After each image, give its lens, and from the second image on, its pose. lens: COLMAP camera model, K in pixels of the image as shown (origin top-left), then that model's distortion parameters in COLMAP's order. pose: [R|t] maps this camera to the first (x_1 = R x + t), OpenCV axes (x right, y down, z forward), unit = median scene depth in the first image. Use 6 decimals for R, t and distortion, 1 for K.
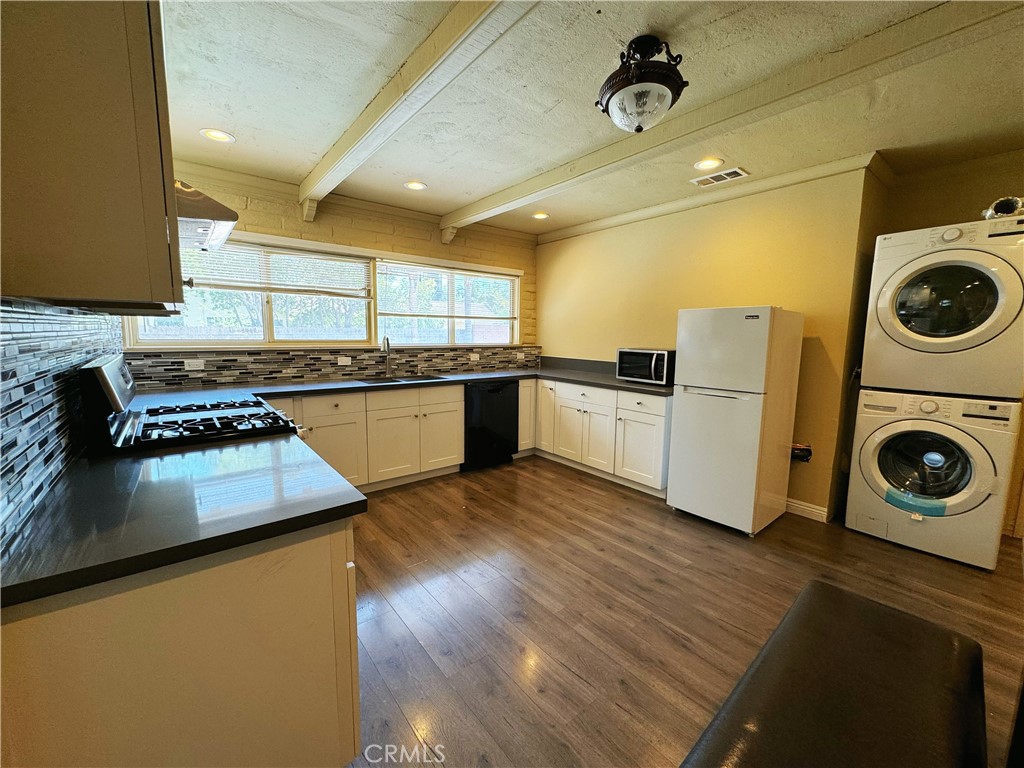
lens RADIAL K [[408.8, 0, 513.1], [0, 408.8, 381.8], [0, 0, 1]] dist [0.000401, 0.000311]
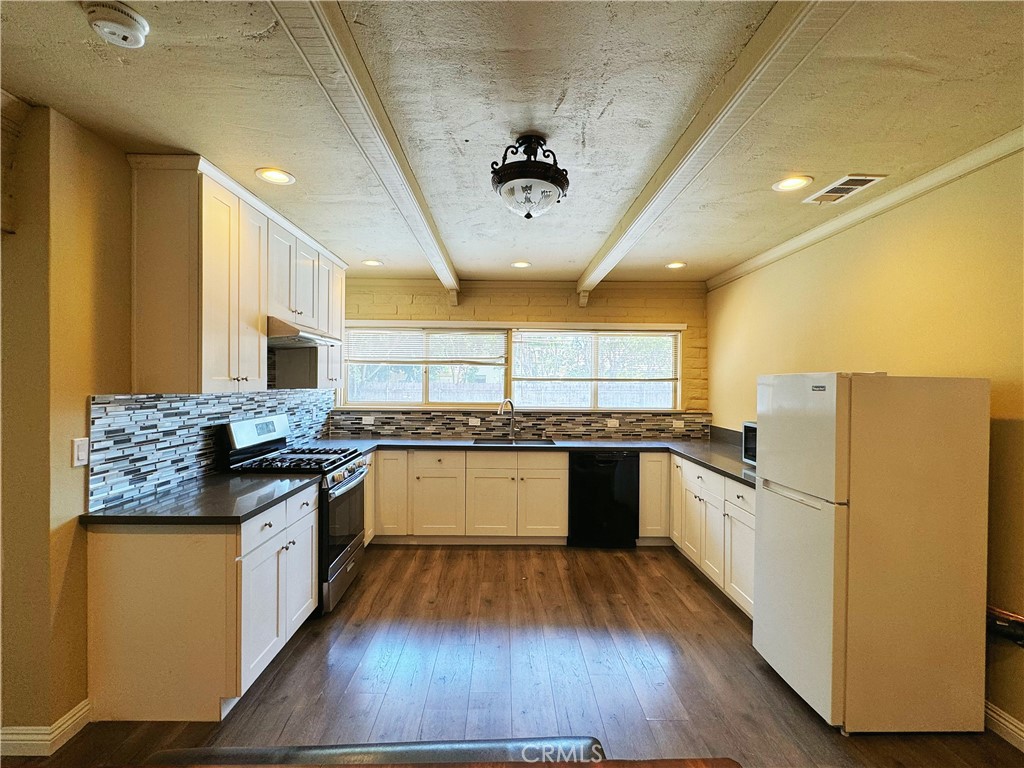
lens RADIAL K [[464.6, 0, 512.8], [0, 464.6, 383.3], [0, 0, 1]] dist [0.002615, 0.000875]
pose [[0.790172, -0.004970, -0.612865, 0.448559], [-0.072439, 0.992201, -0.101441, -0.033561], [0.608589, 0.124551, 0.783649, 0.047127]]
